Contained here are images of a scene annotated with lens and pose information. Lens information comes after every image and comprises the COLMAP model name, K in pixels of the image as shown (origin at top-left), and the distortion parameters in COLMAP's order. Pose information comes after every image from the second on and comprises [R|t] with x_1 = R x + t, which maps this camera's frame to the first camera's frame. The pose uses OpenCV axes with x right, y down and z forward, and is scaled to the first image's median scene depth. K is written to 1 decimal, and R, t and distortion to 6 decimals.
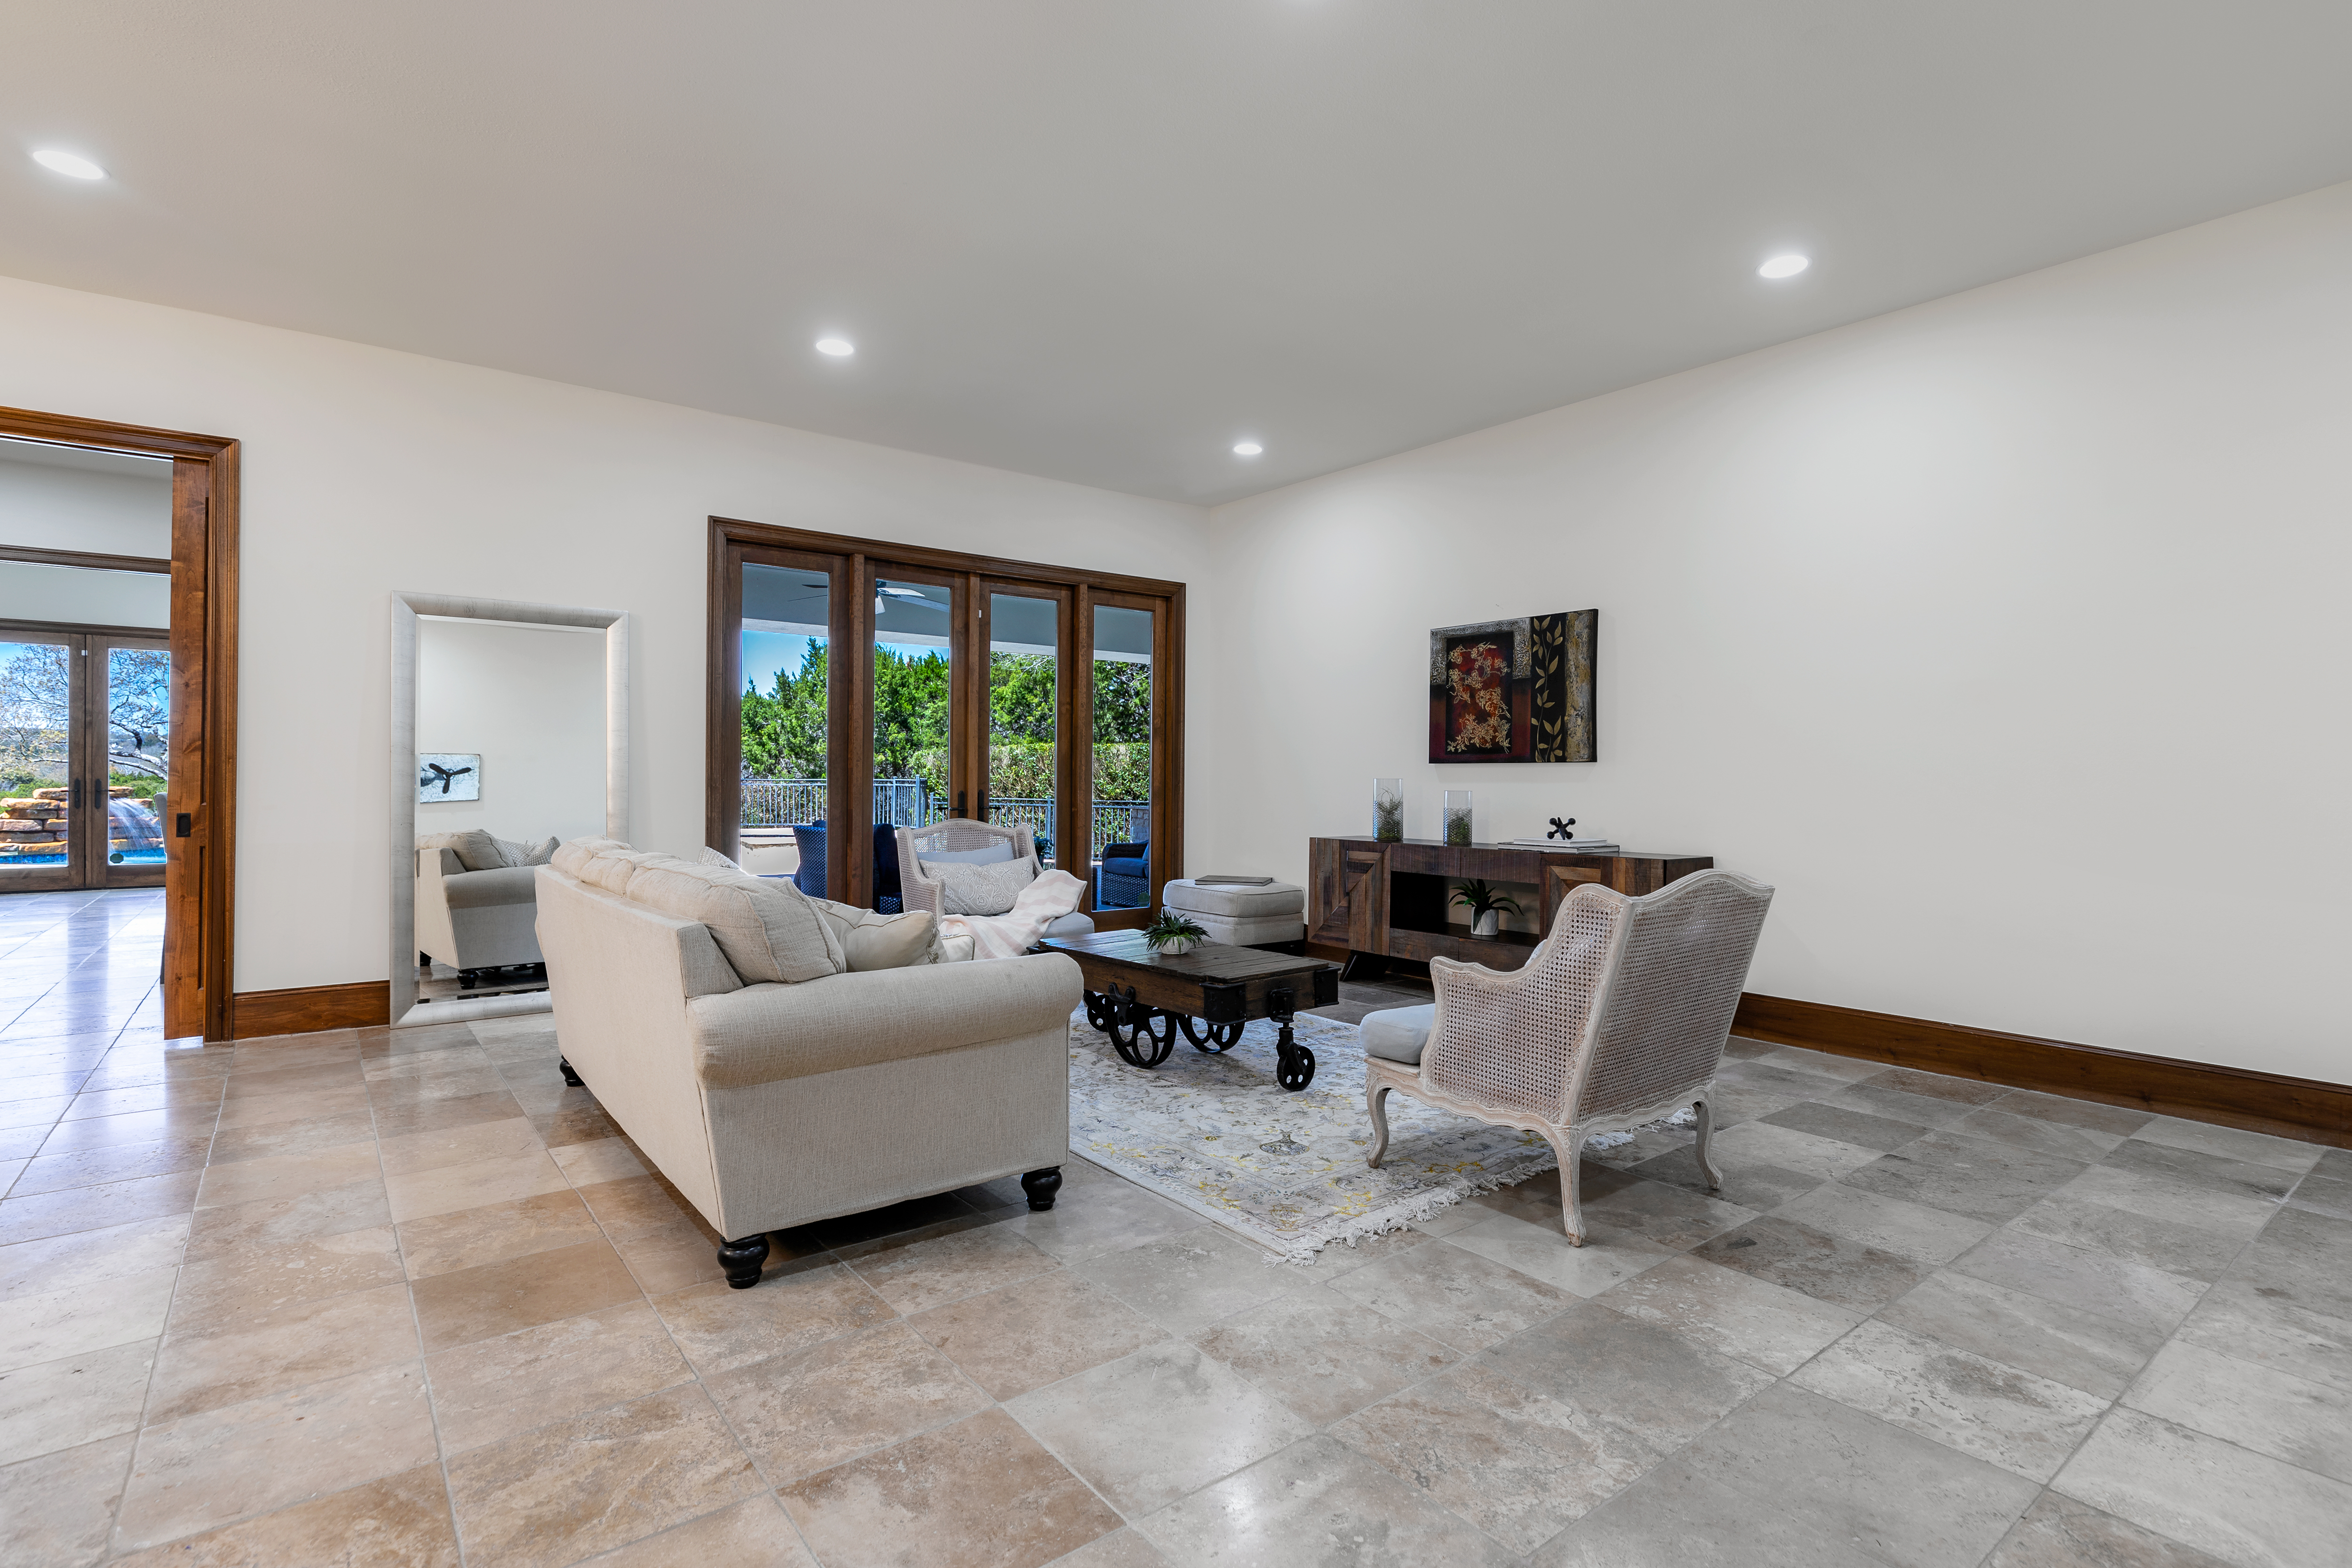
lens RADIAL K [[1144.2, 0, 1175.2], [0, 1144.2, 785.1], [0, 0, 1]] dist [-0.002250, -0.000305]
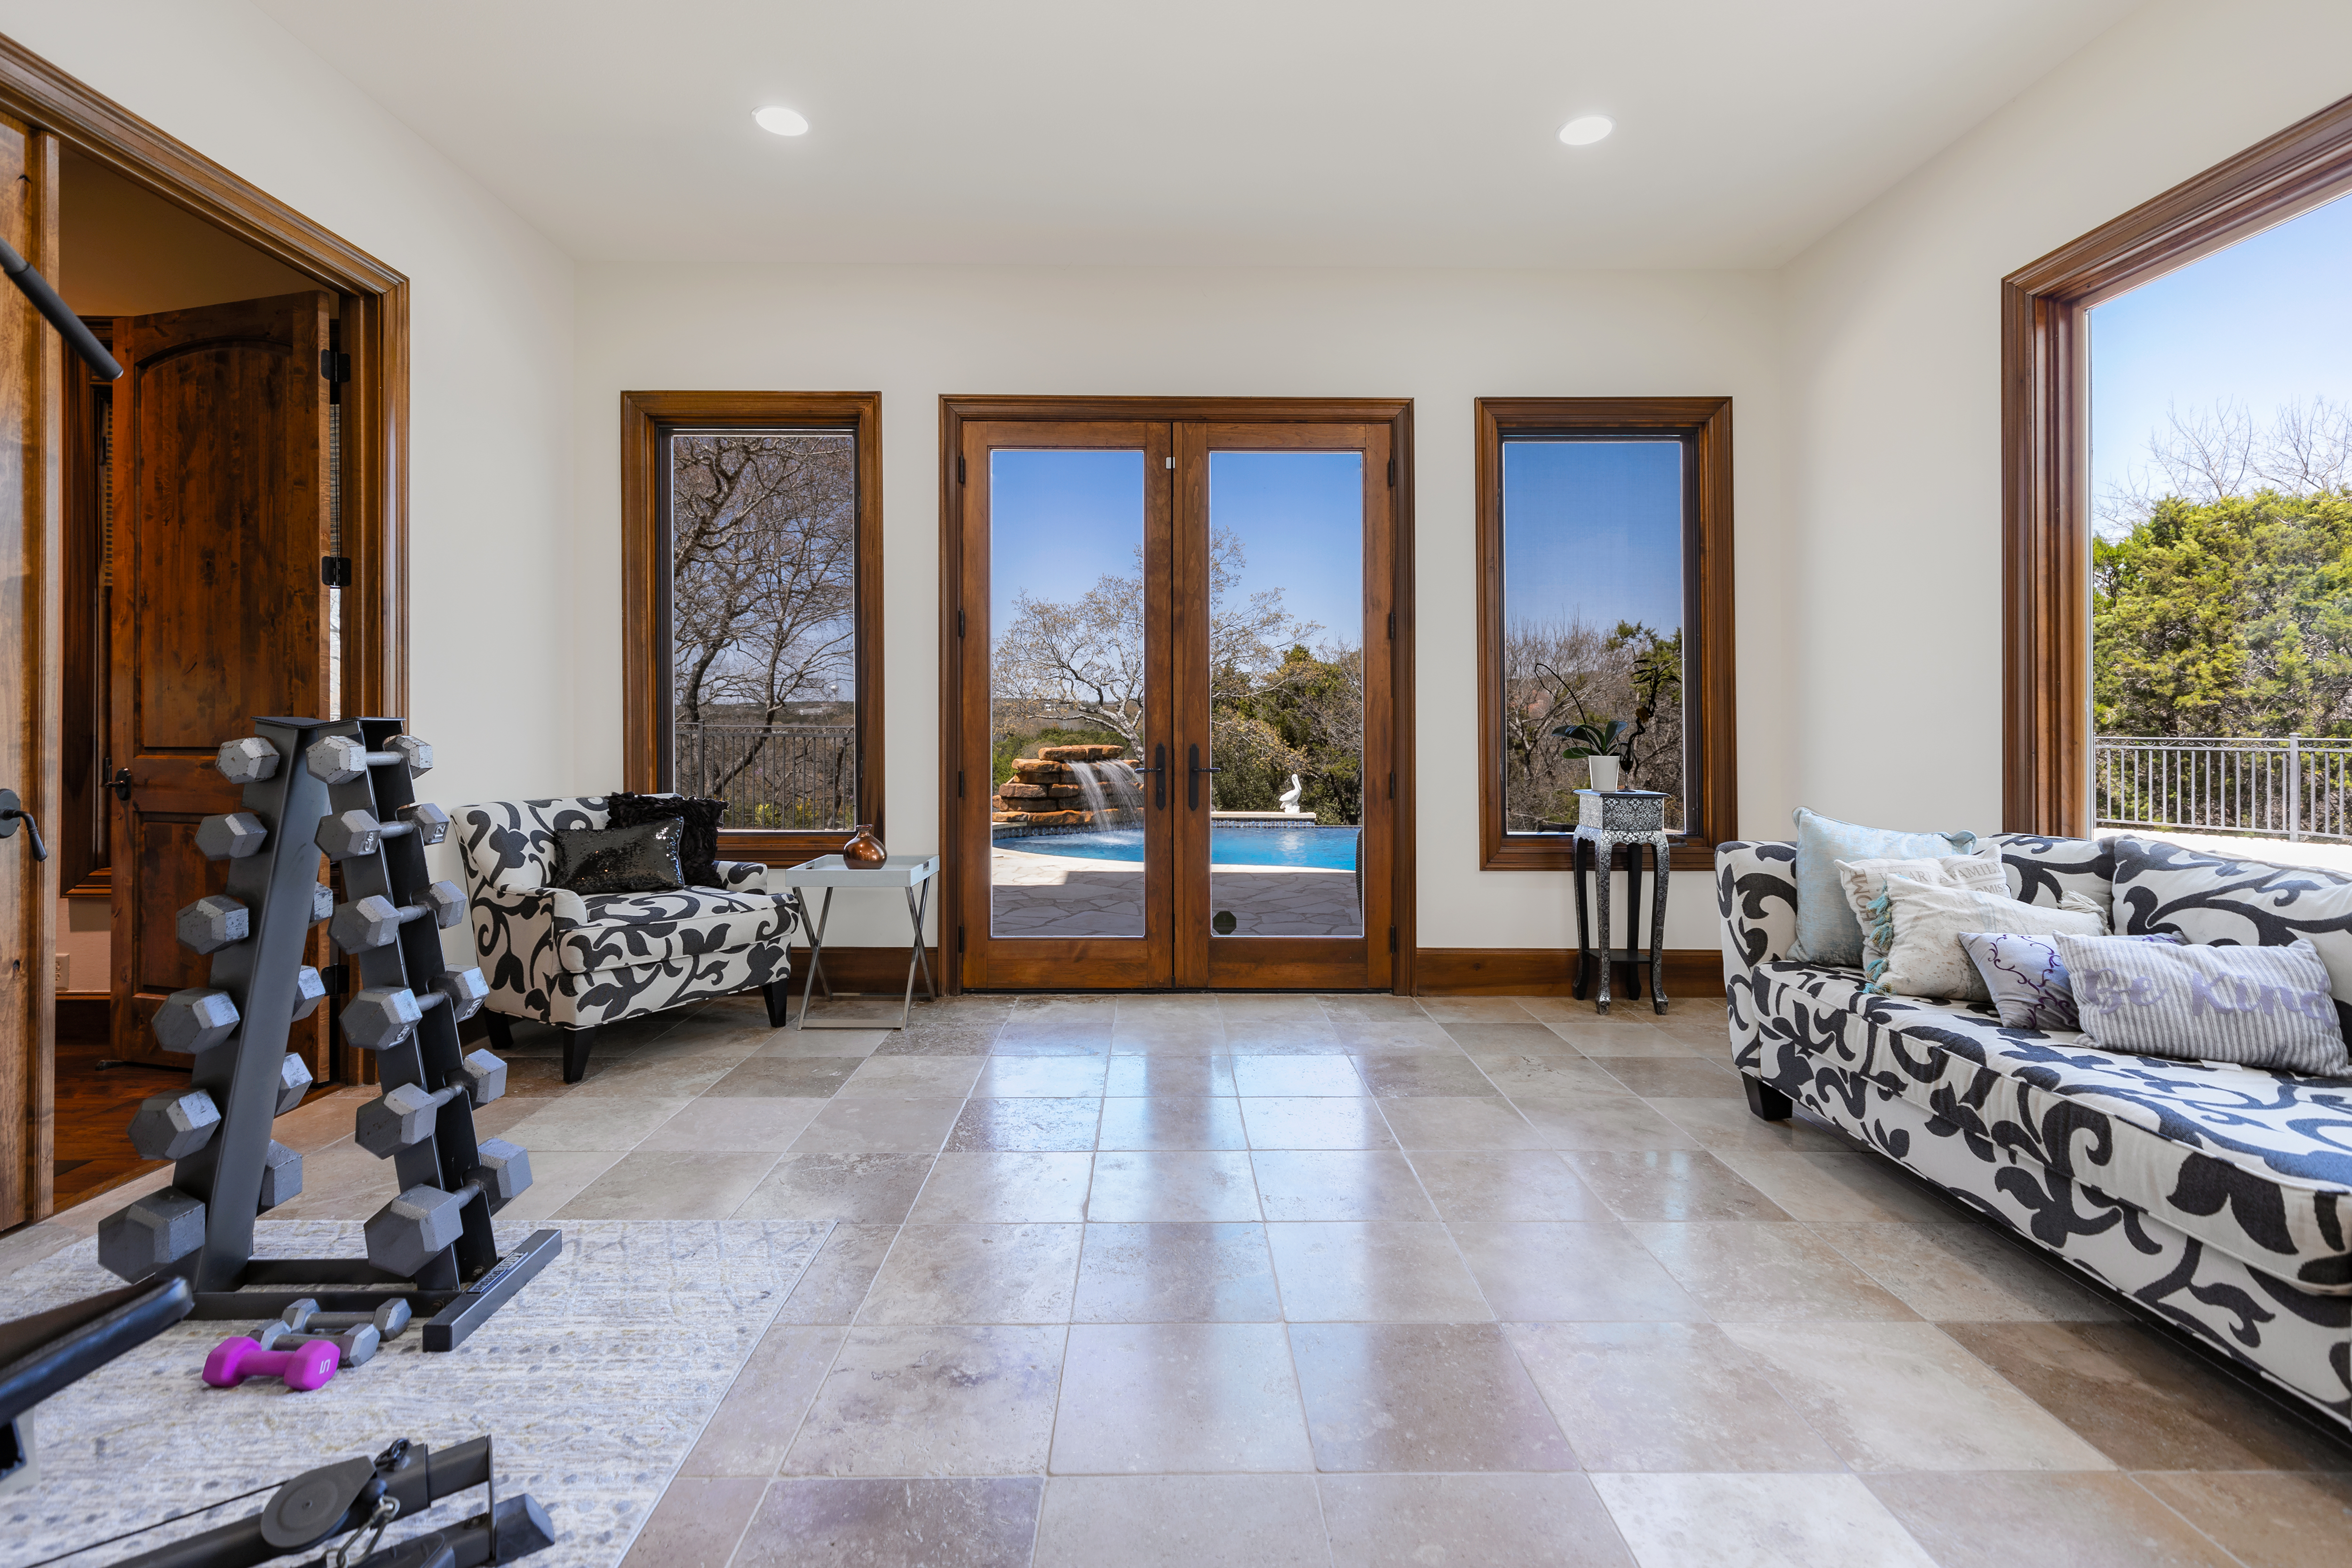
lens RADIAL K [[1059.7, 0, 1168.9], [0, 1059.7, 726.0], [0, 0, 1]] dist [-0.001242, 0.001137]
pose [[0.801590, -0.006084, -0.597843, -0.452949], [-0.000121, 0.999947, -0.010337, -0.004764], [0.597874, 0.008359, 0.801546, 0.426136]]
